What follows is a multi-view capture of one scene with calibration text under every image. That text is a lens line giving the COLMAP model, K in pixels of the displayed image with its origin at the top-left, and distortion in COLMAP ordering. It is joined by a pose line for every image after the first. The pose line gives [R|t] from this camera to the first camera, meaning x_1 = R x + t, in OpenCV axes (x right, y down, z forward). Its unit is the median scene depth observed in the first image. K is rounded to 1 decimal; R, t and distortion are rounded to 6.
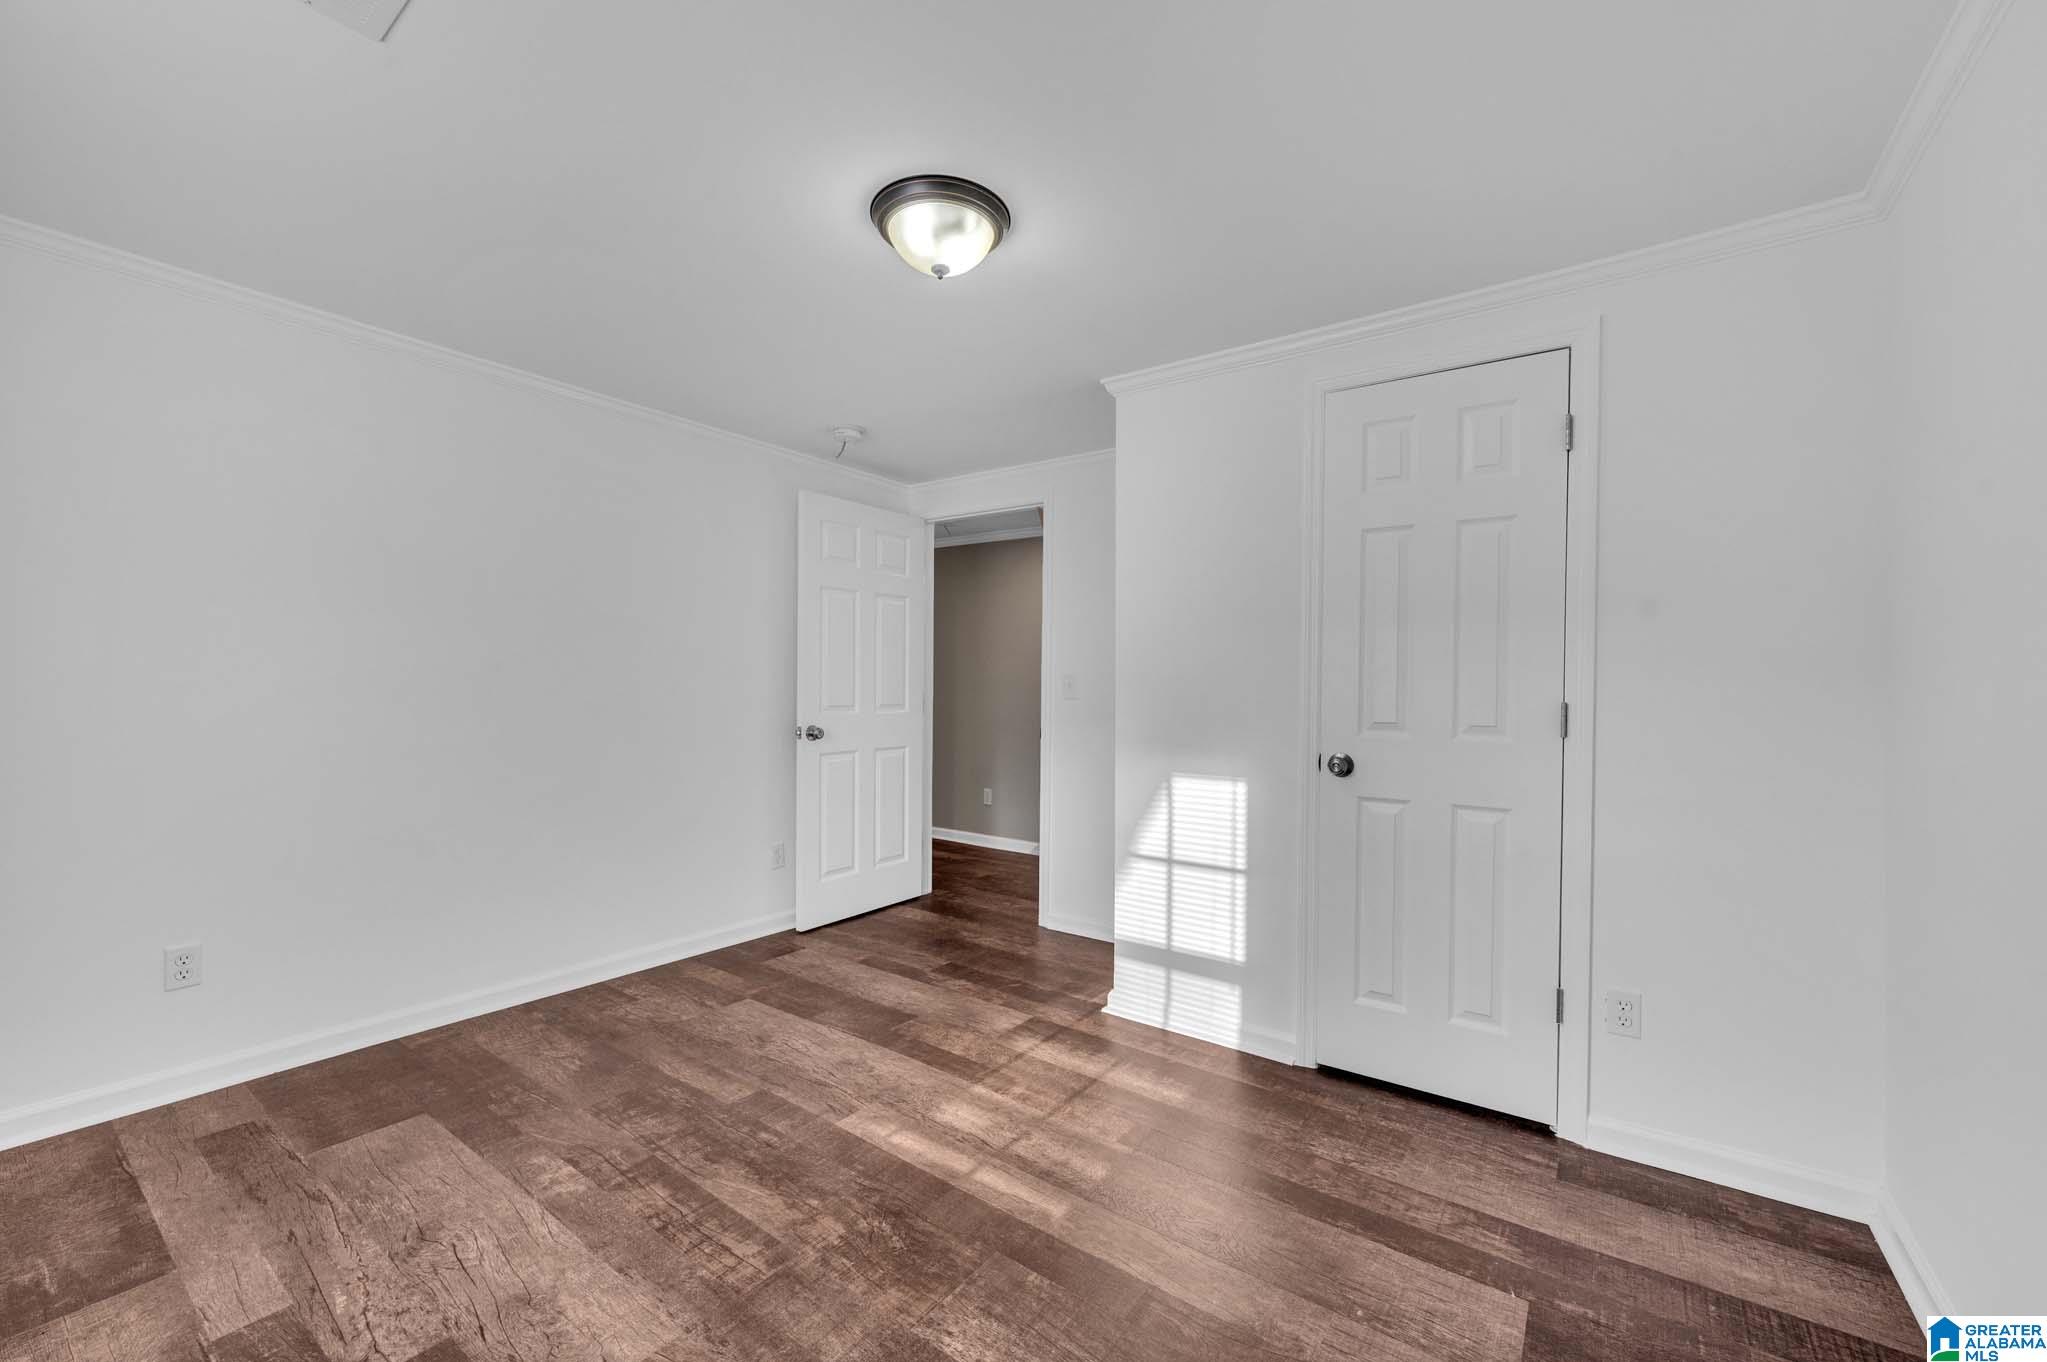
lens RADIAL K [[807.1, 0, 1019.2], [0, 807.1, 686.3], [0, 0, 1]] dist [0.000699, 0.000225]
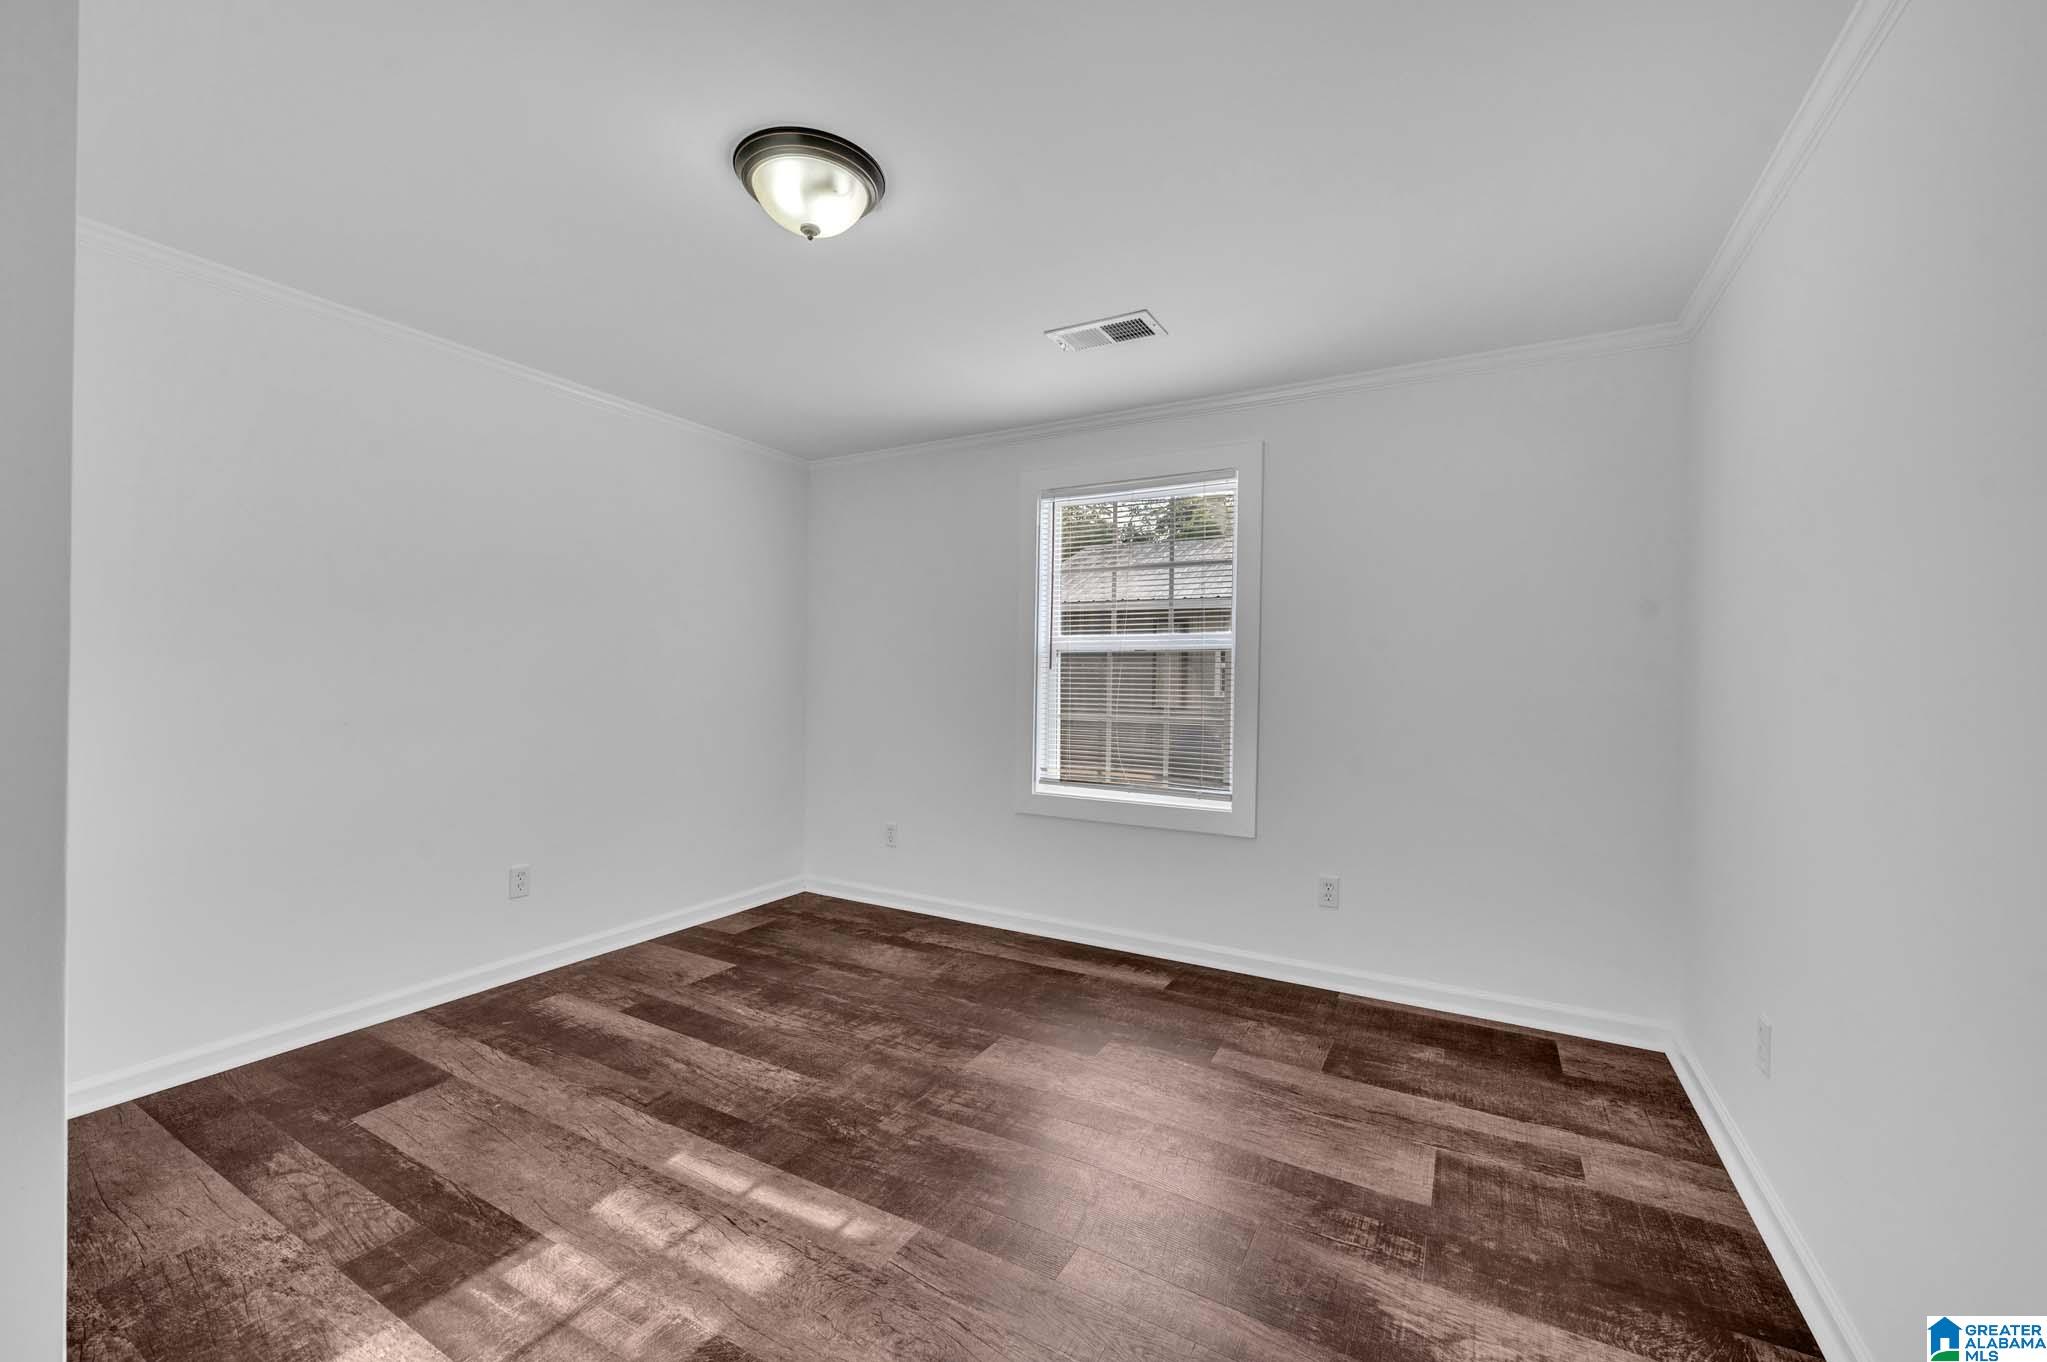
lens RADIAL K [[807.1, 0, 1019.2], [0, 807.1, 686.3], [0, 0, 1]] dist [0.000699, 0.000225]
pose [[-0.992657, -0.022142, -0.118917, -0.244754], [-0.023281, 0.999695, 0.008199, 0.005448], [0.118700, 0.010907, -0.992870, 2.023431]]
